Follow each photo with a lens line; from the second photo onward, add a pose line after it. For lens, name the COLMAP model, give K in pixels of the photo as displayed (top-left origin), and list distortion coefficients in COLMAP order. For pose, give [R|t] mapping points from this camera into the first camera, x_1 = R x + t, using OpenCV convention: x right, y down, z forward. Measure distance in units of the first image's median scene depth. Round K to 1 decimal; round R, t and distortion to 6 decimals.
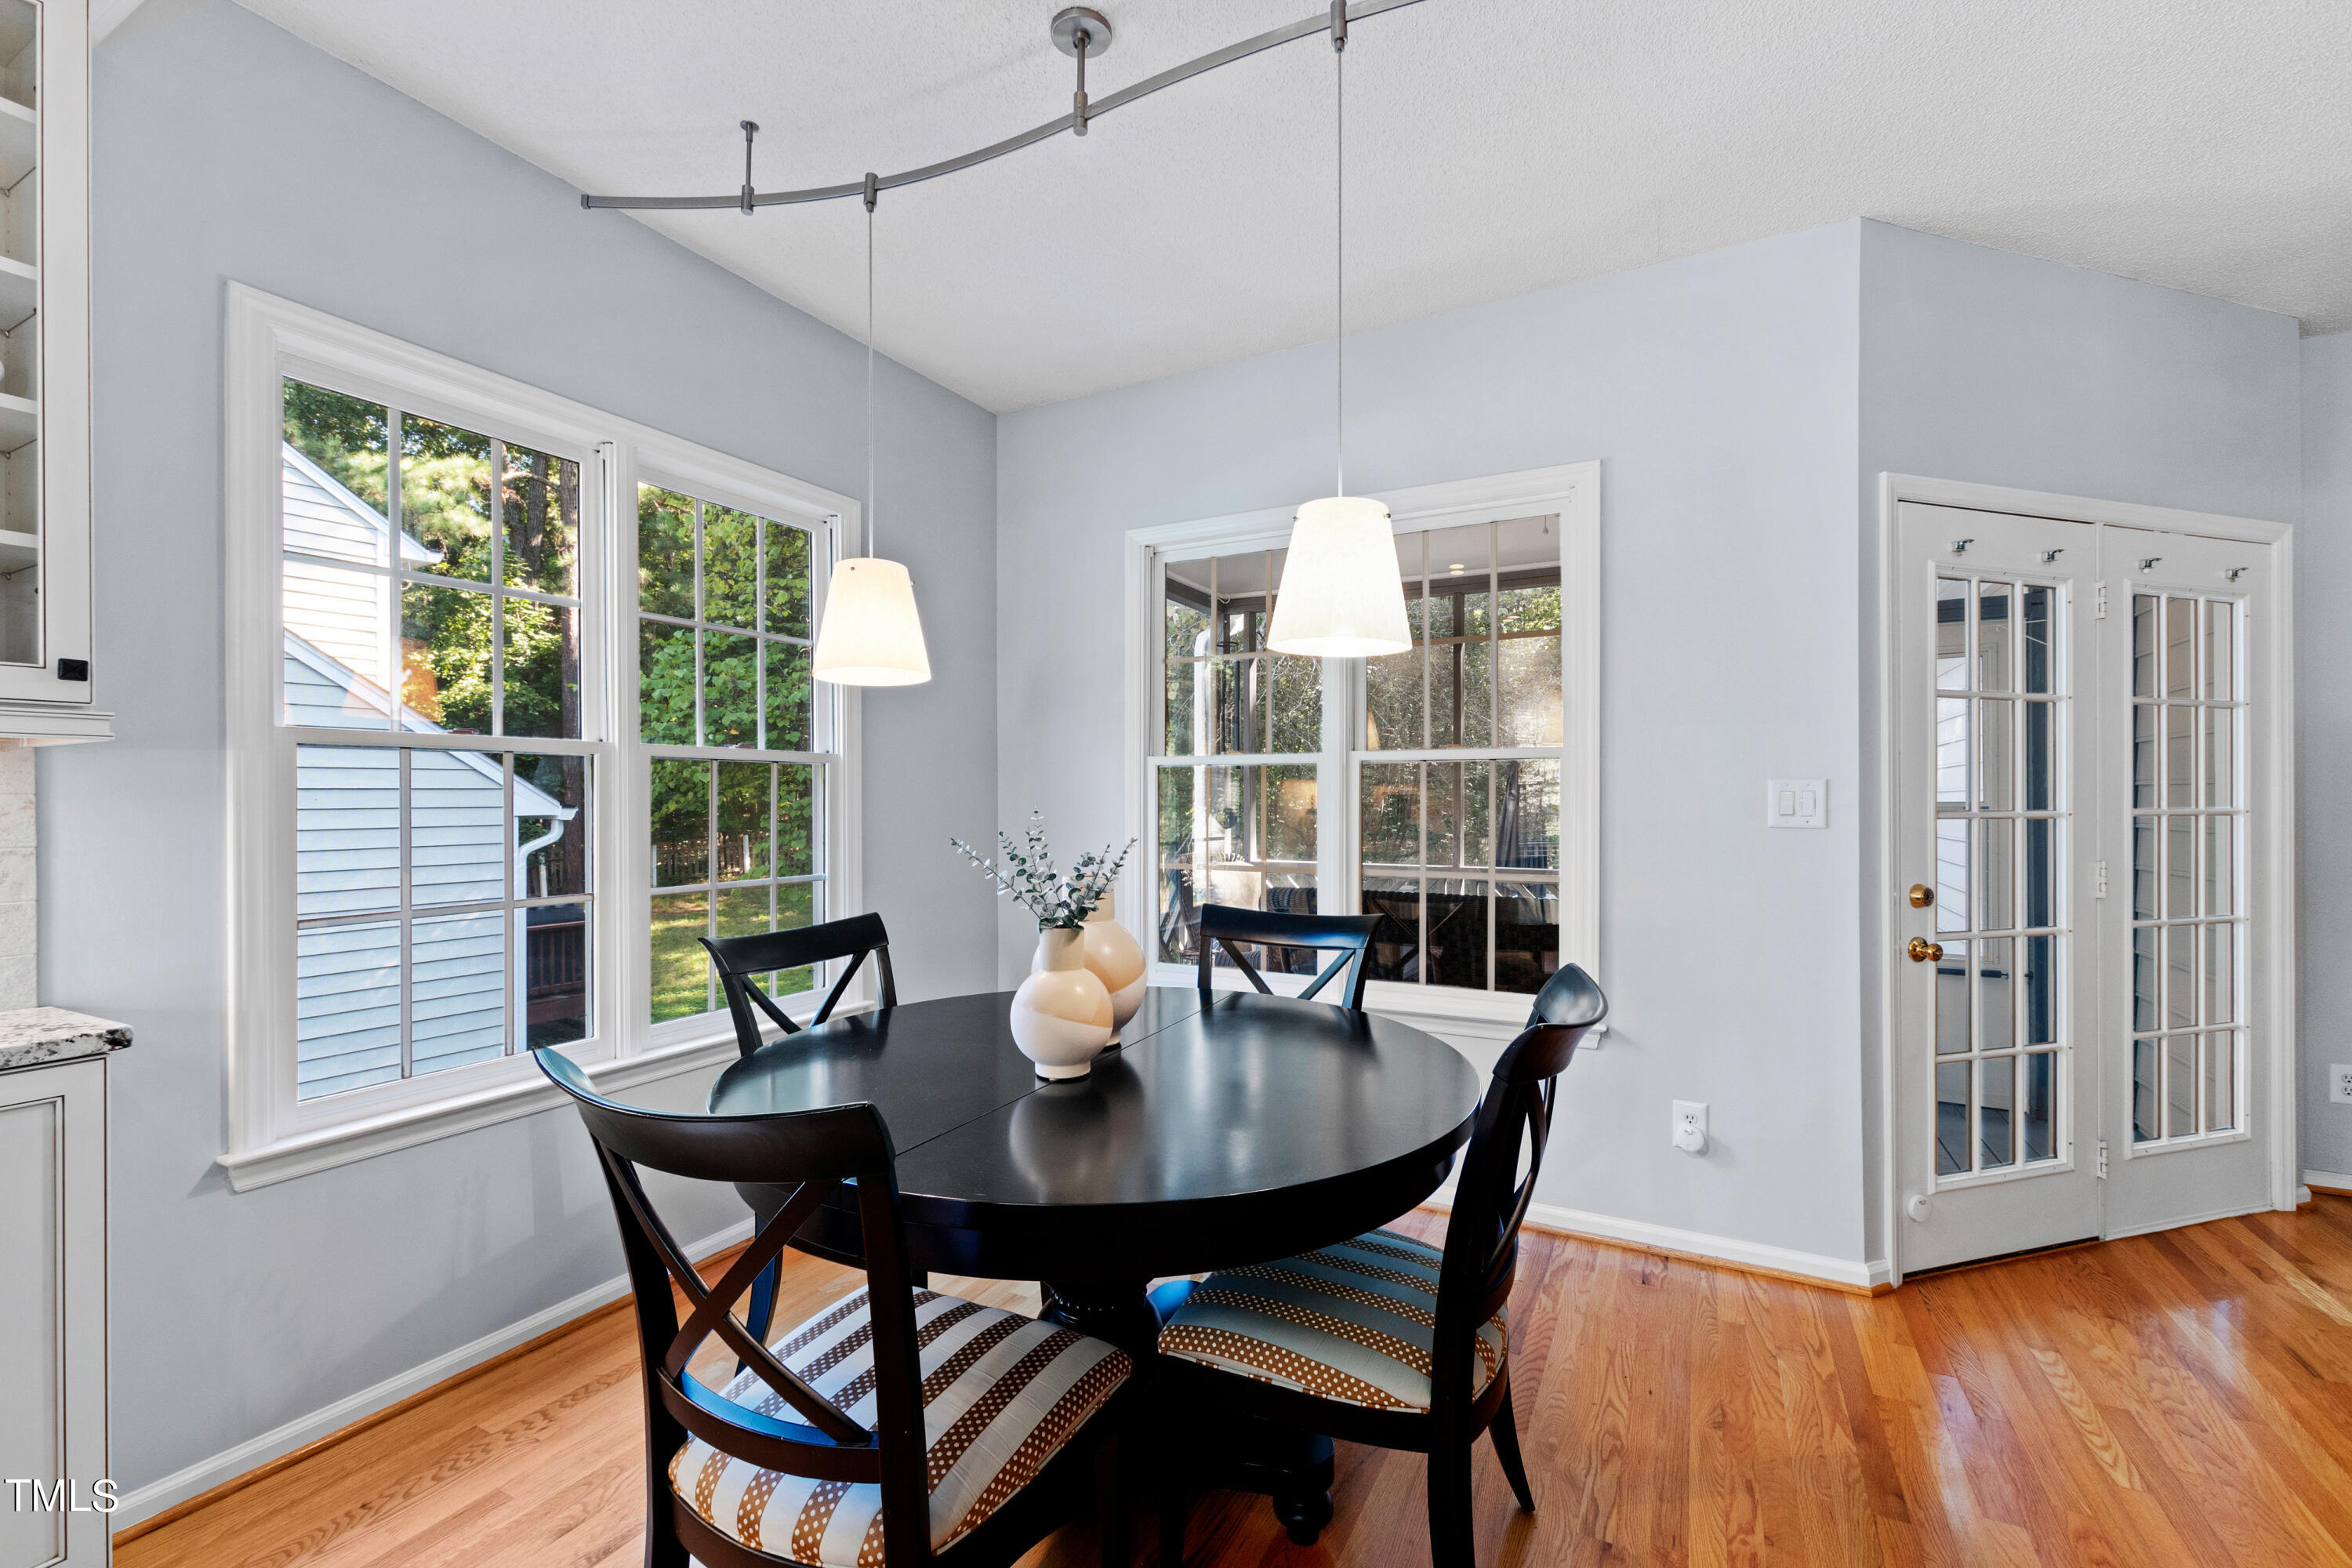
lens RADIAL K [[1029.3, 0, 1169.7], [0, 1029.3, 793.3], [0, 0, 1]] dist [0.002903, -0.000757]
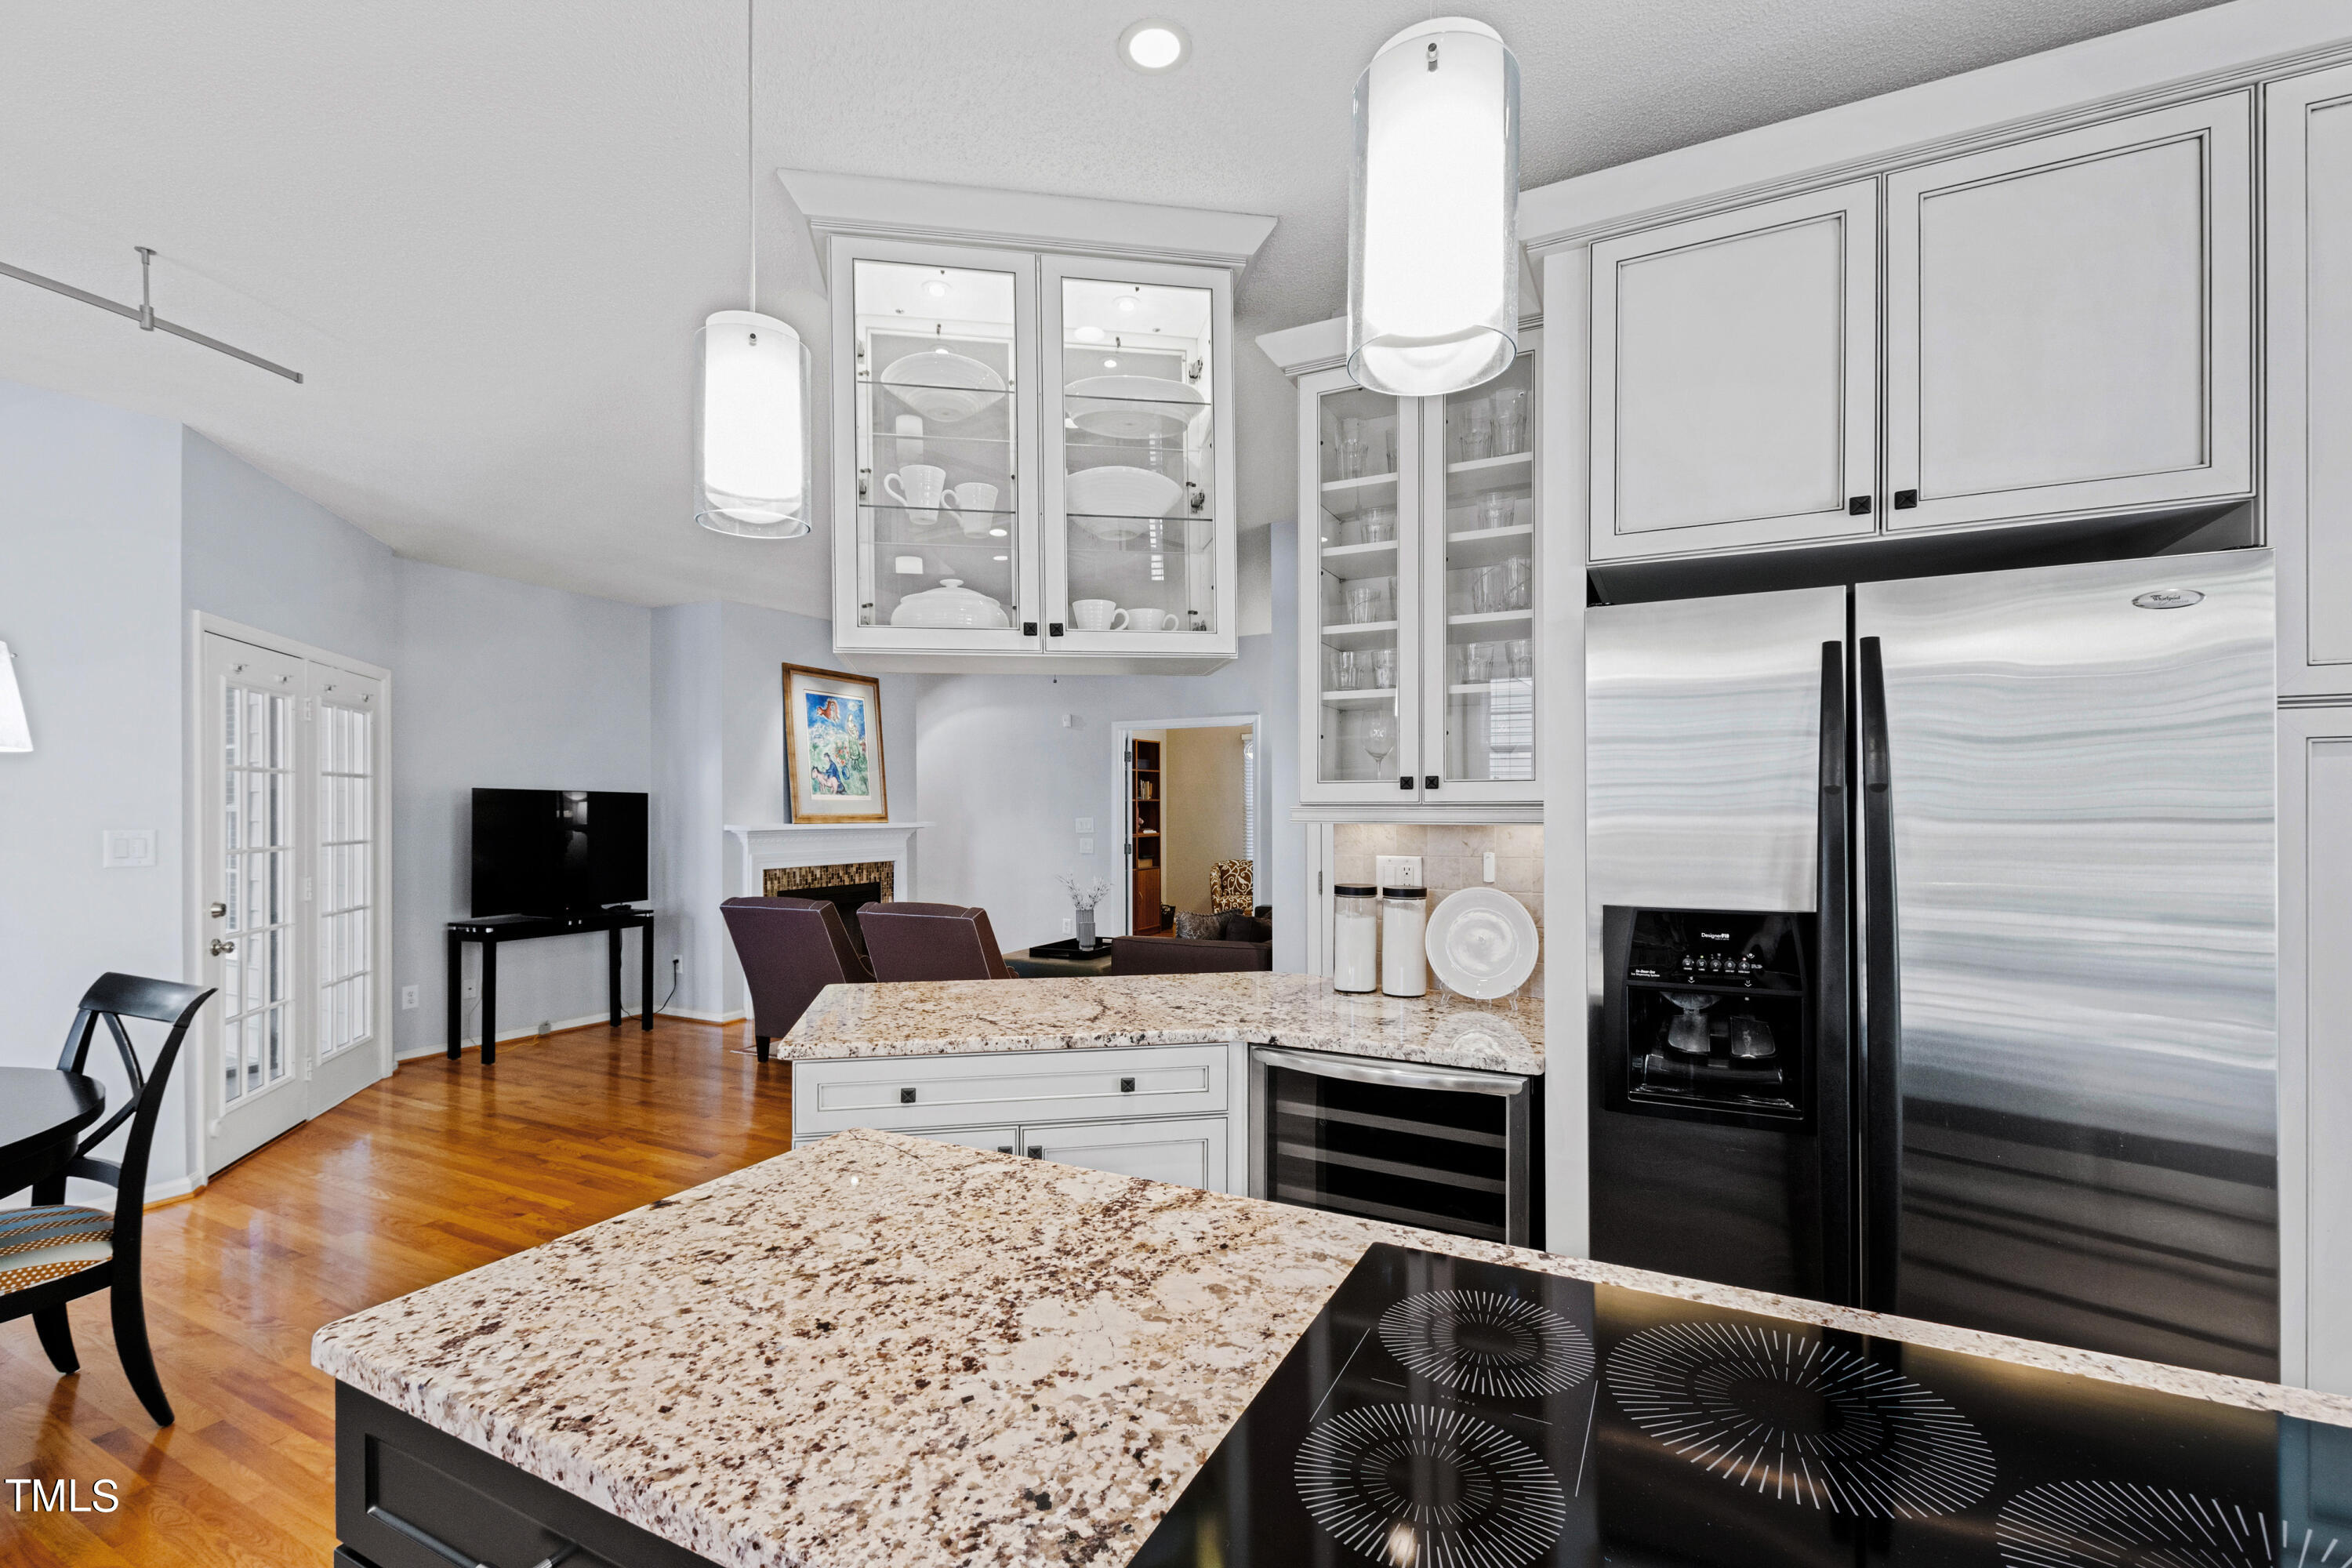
lens RADIAL K [[1017.3, 0, 1167.7], [0, 1017.3, 808.2], [0, 0, 1]] dist [0.002510, -0.000140]
pose [[-0.007608, 0.000593, 0.999971, -0.701201], [-0.001222, 0.999999, -0.000602, -0.042381], [-0.999970, -0.001226, -0.007607, -0.310563]]
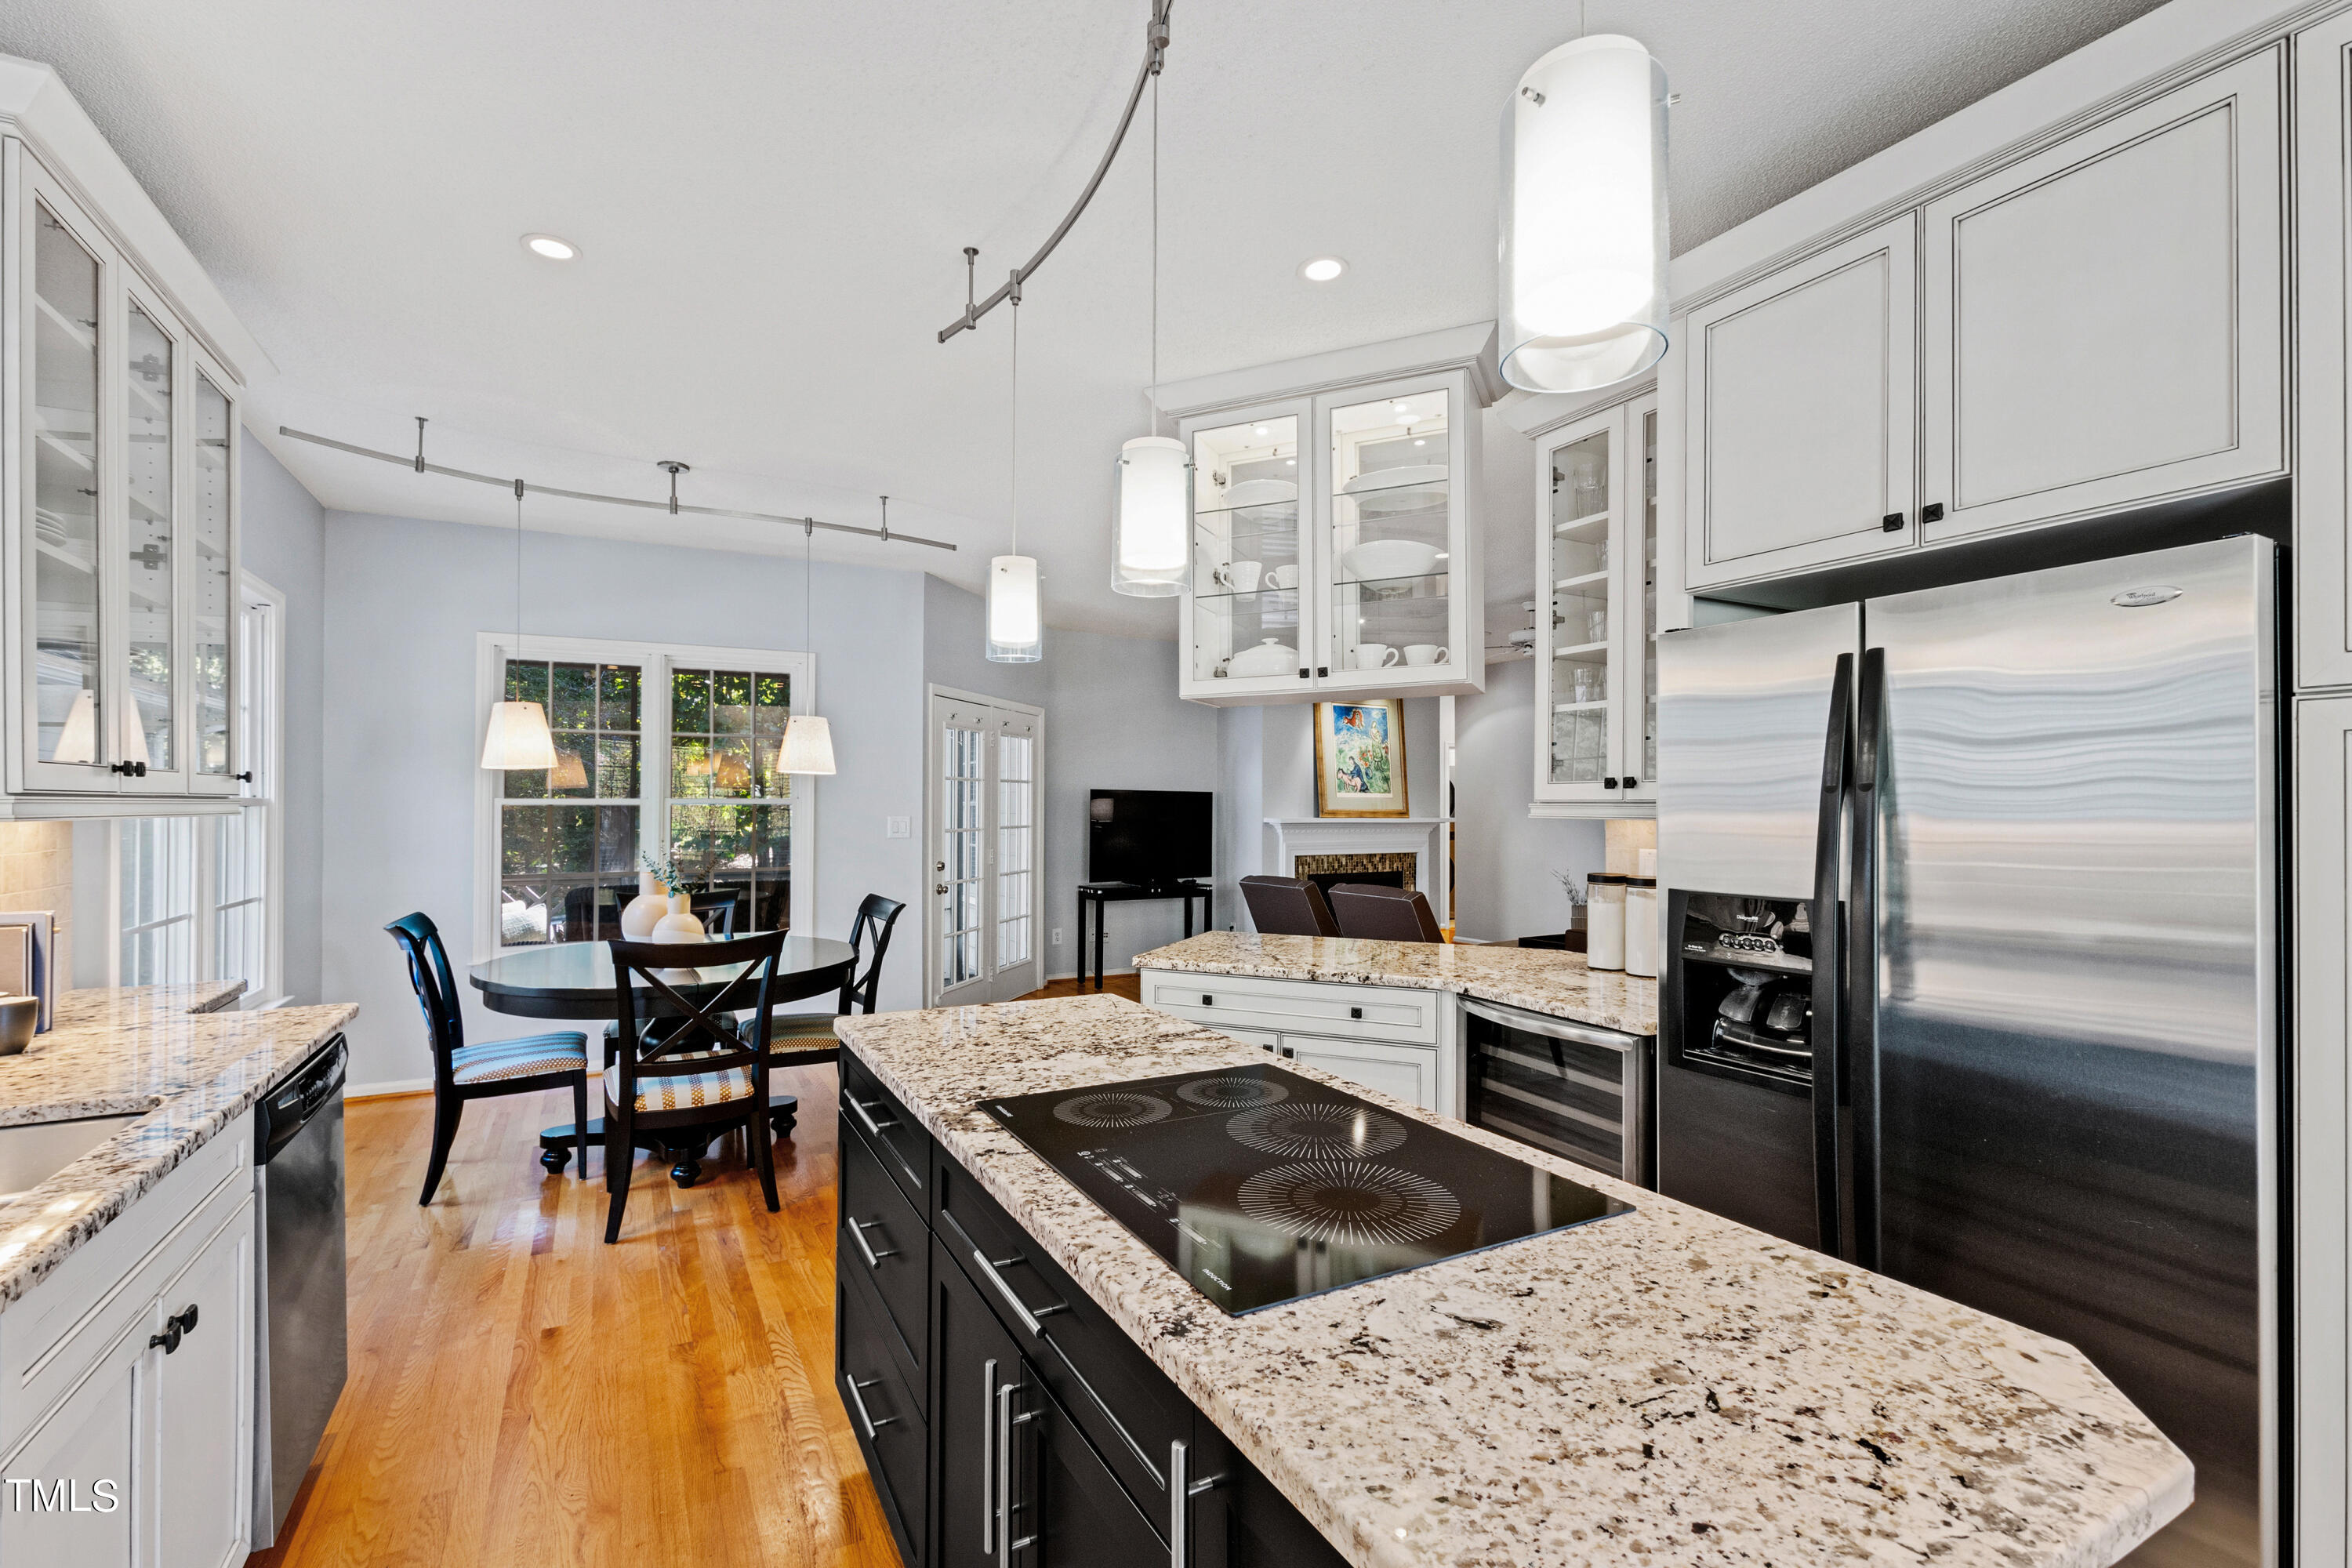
lens RADIAL K [[1029.3, 0, 1169.7], [0, 1029.3, 793.3], [0, 0, 1]] dist [0.002903, -0.000757]
pose [[0.559944, 0.010888, 0.828459, -0.904779], [-0.004108, 0.999938, -0.010365, -0.042849], [-0.828520, 0.002401, 0.559954, -0.729530]]
